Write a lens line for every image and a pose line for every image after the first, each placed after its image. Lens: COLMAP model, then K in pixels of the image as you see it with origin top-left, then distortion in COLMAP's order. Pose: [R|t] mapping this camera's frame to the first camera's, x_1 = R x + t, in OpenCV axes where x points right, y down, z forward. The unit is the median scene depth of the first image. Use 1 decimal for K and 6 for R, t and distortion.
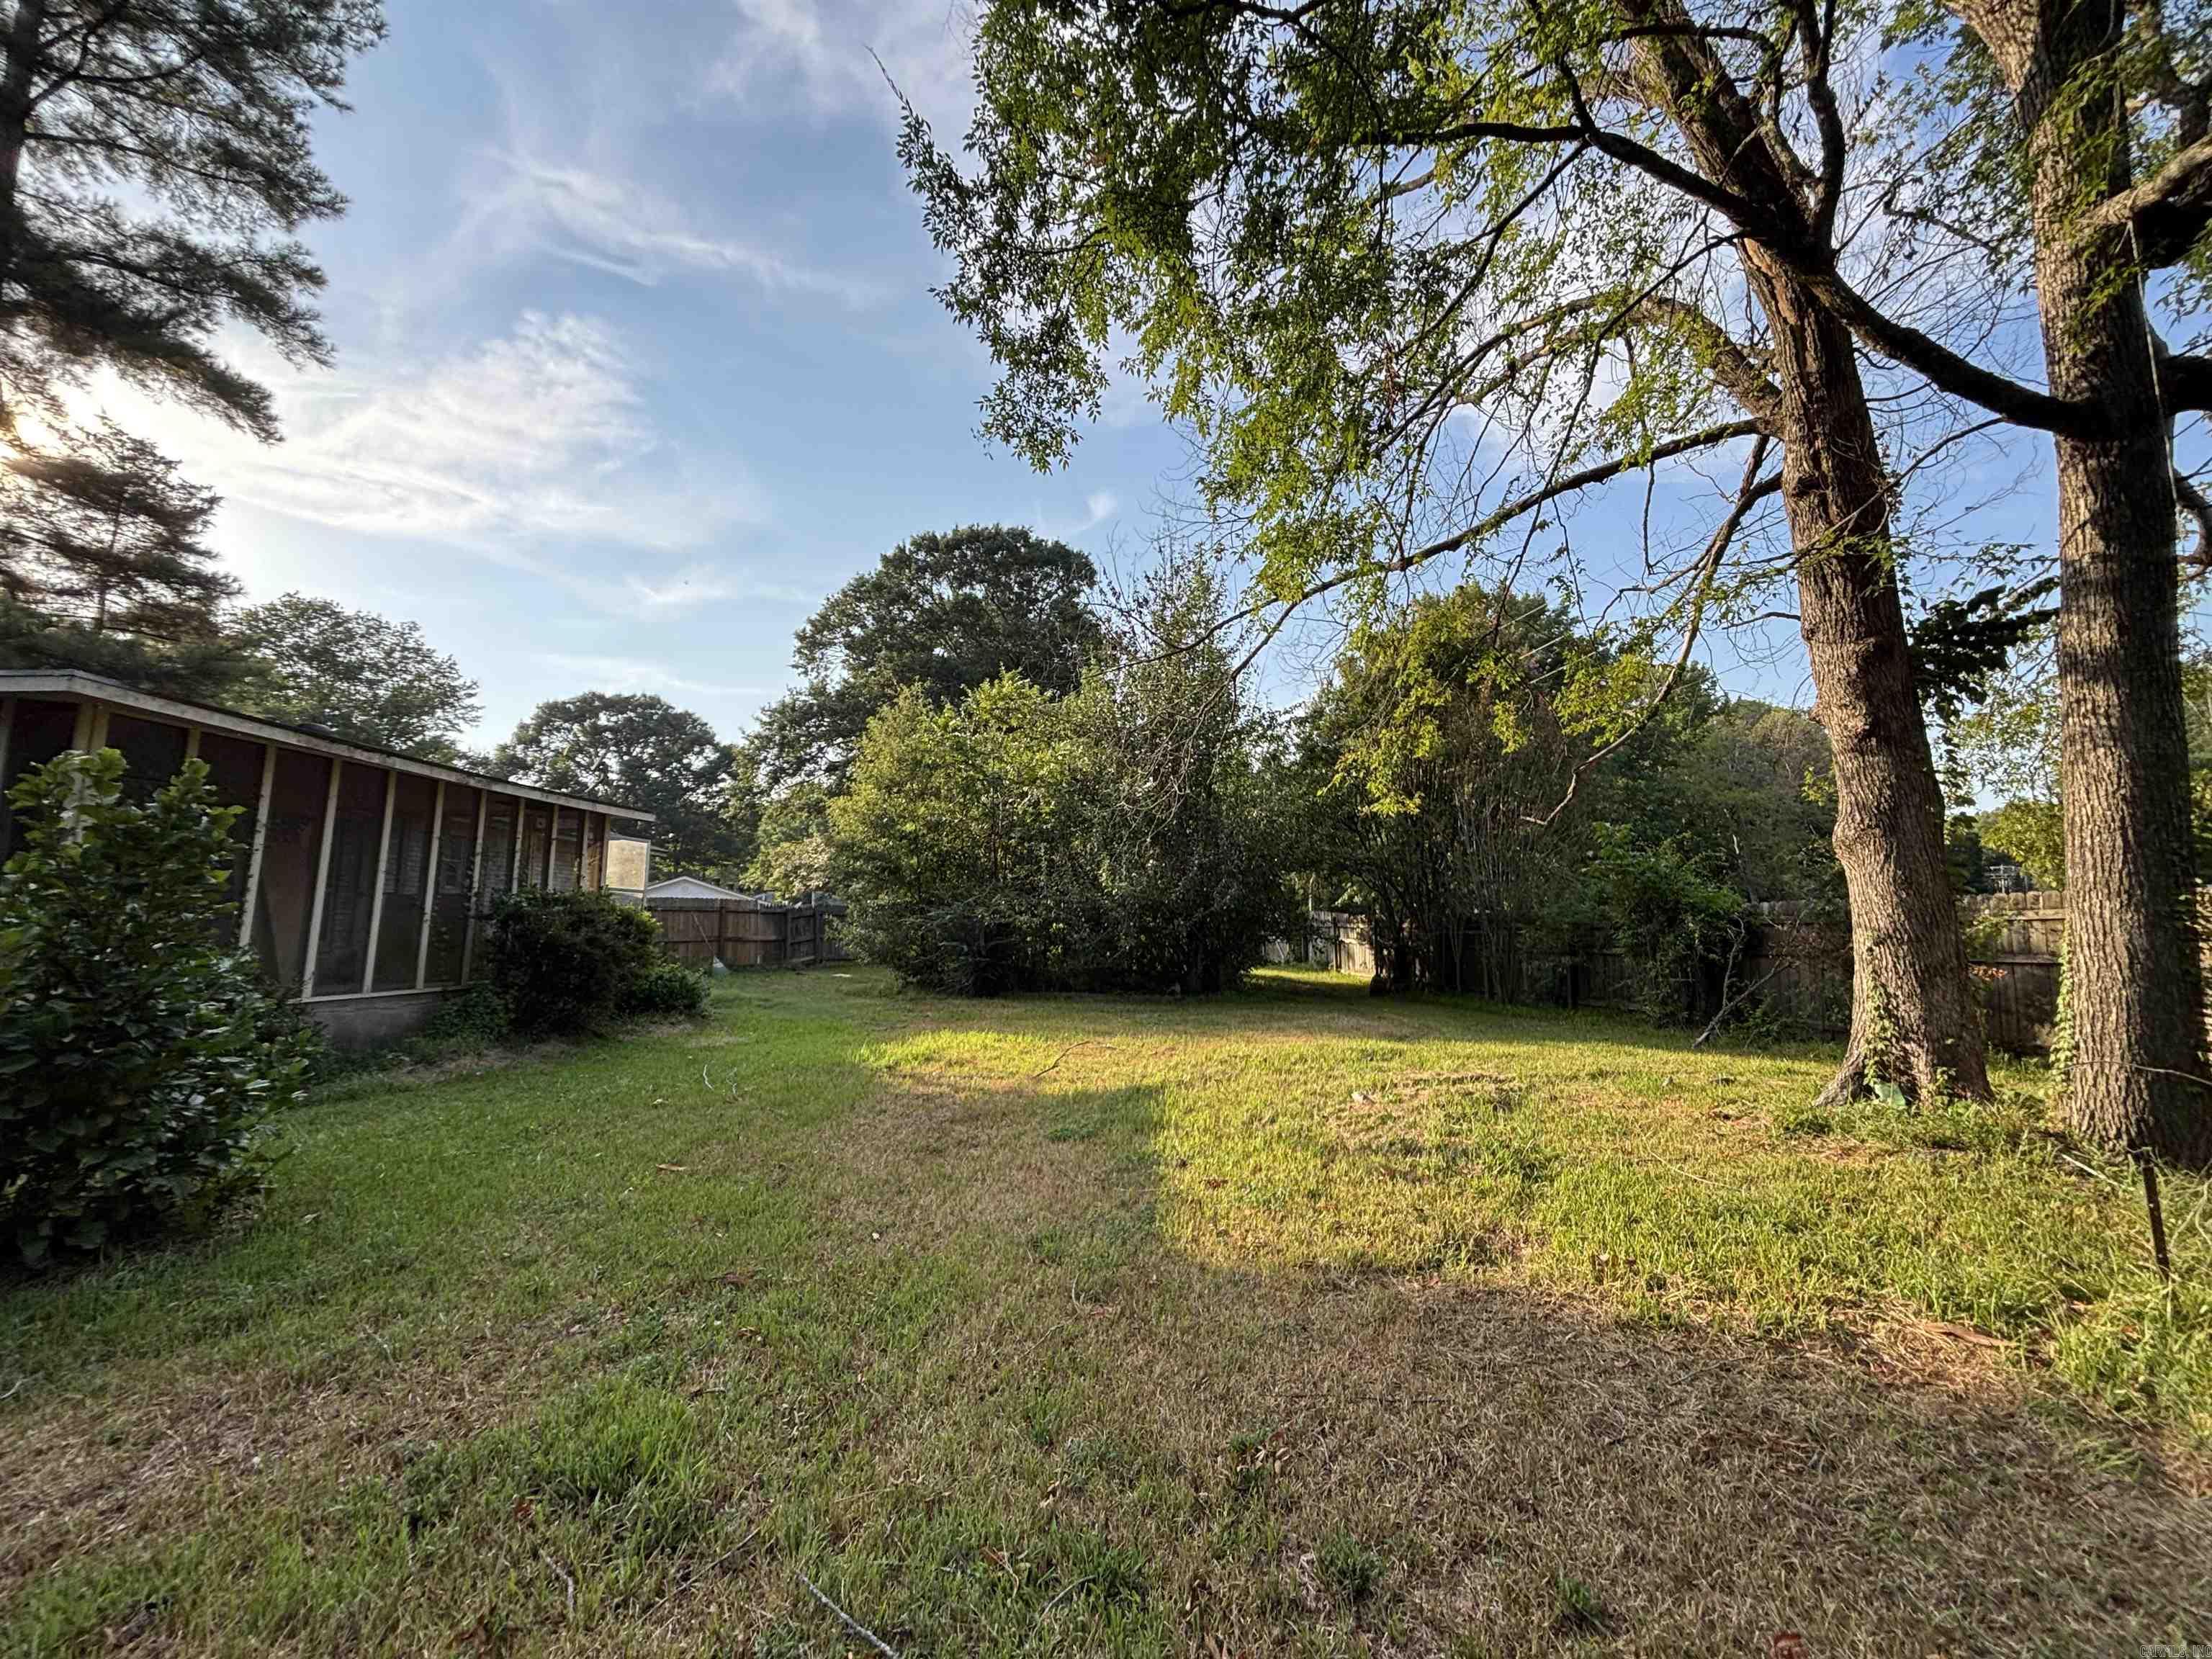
lens RADIAL K [[895.1, 0, 1106.9], [0, 895.1, 841.6], [0, 0, 1]] dist [-0.002544, 0.000079]
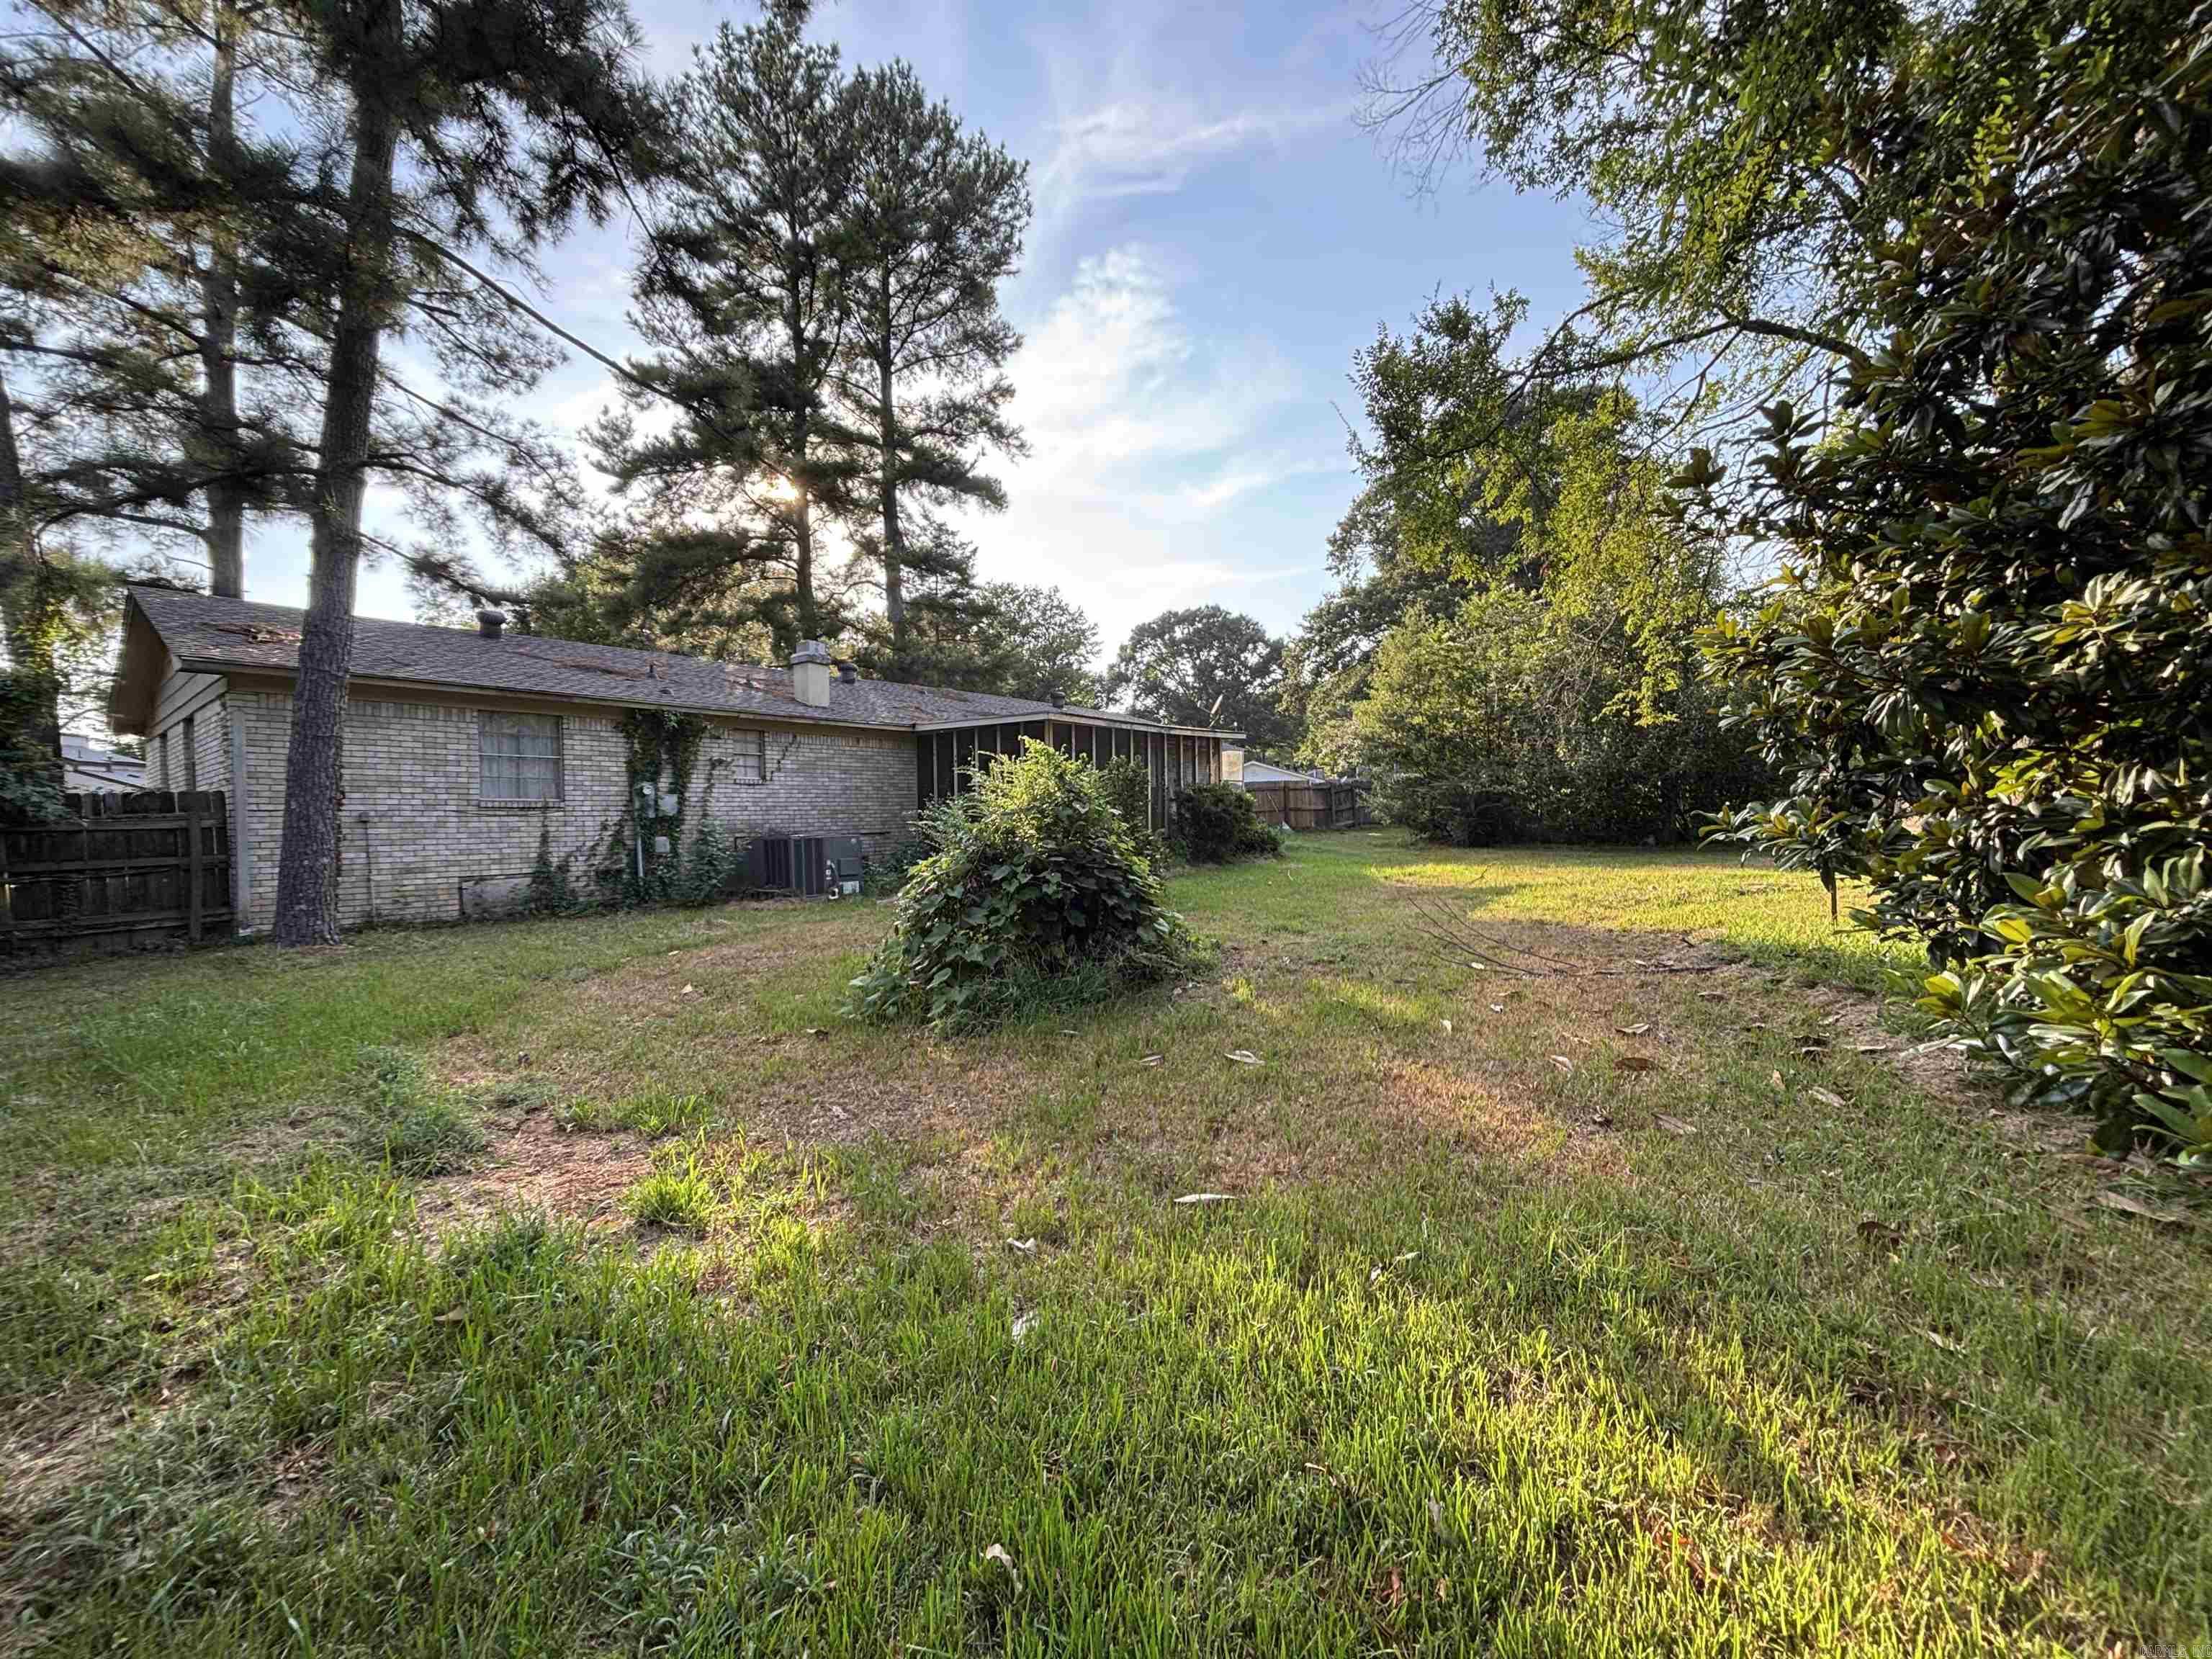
lens RADIAL K [[895.1, 0, 1106.9], [0, 895.1, 841.6], [0, 0, 1]] dist [-0.002544, 0.000079]
pose [[0.827264, -0.007248, -0.561767, 0.051003], [0.088163, 0.989203, 0.117067, -0.012538], [0.554853, -0.146373, 0.818971, -0.128357]]
